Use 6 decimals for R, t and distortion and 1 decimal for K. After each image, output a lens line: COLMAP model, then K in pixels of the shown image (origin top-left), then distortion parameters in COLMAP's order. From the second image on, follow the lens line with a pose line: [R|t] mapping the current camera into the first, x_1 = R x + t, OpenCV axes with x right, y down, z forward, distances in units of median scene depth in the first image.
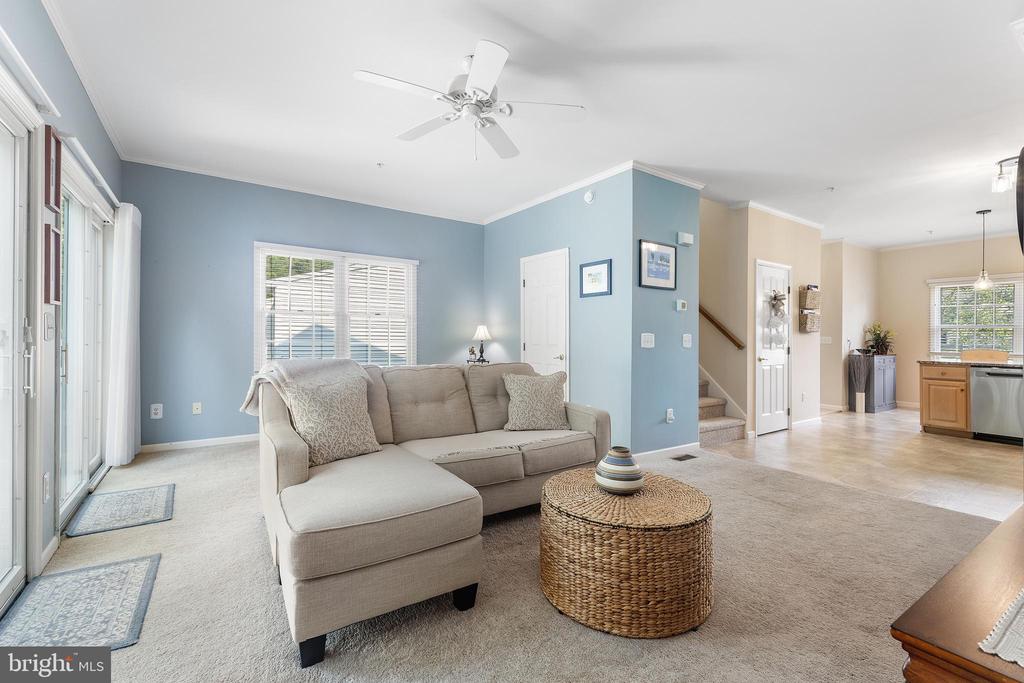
lens RADIAL K [[458.4, 0, 512.0], [0, 458.4, 341.5], [0, 0, 1]] dist [-0.011877, 0.000179]
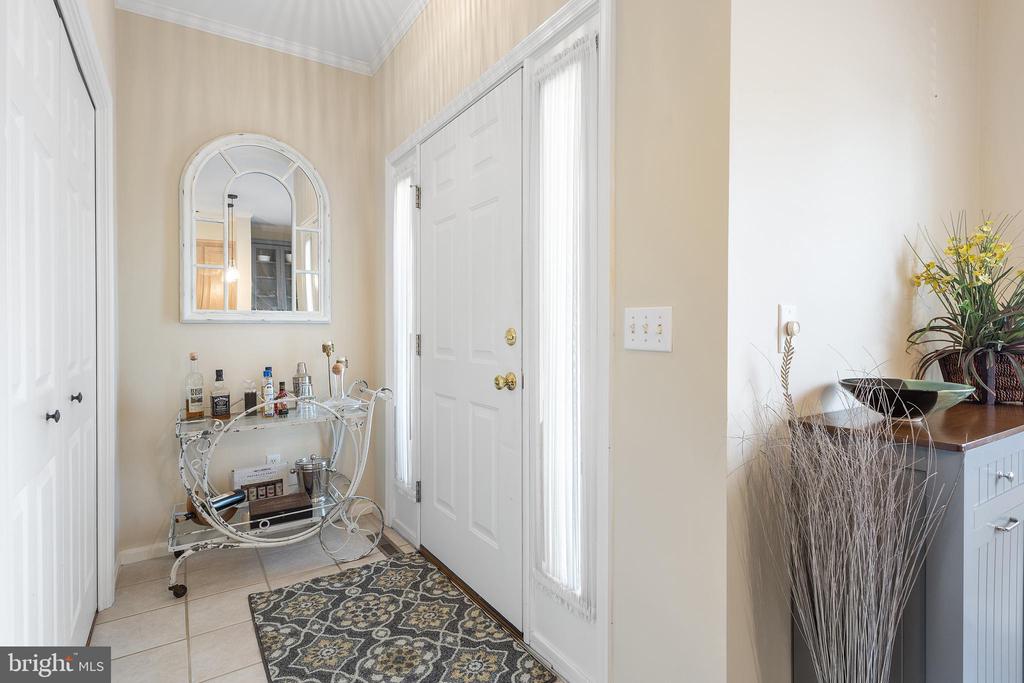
lens RADIAL K [[524.3, 0, 519.3], [0, 524.3, 332.4], [0, 0, 1]] dist [0.018342, -0.000732]
pose [[0.999829, -0.012306, -0.013837, 0.806111], [0.012433, 0.999881, 0.009123, -0.005298], [0.013723, -0.009294, 0.999863, 1.015913]]
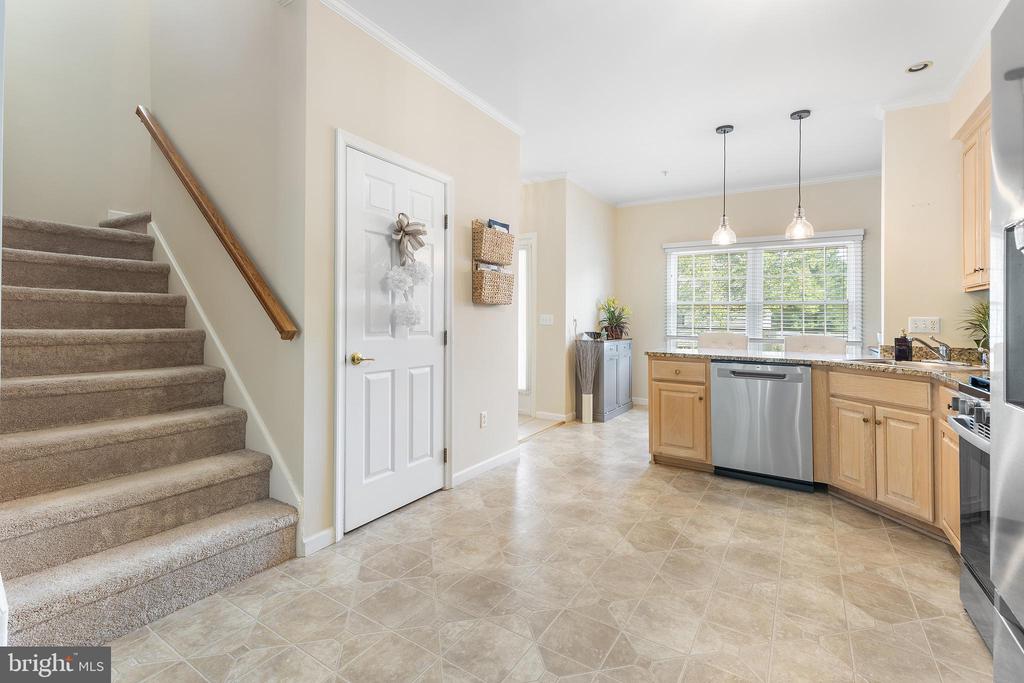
lens RADIAL K [[451.4, 0, 529.6], [0, 451.4, 322.8], [0, 0, 1]] dist [-0.000497, 0.000210]
pose [[0.907679, 0.000944, 0.419663, 0.467661], [-0.000938, 1.000000, -0.000219, 0.002432], [-0.419663, -0.000195, 0.907680, 0.482021]]
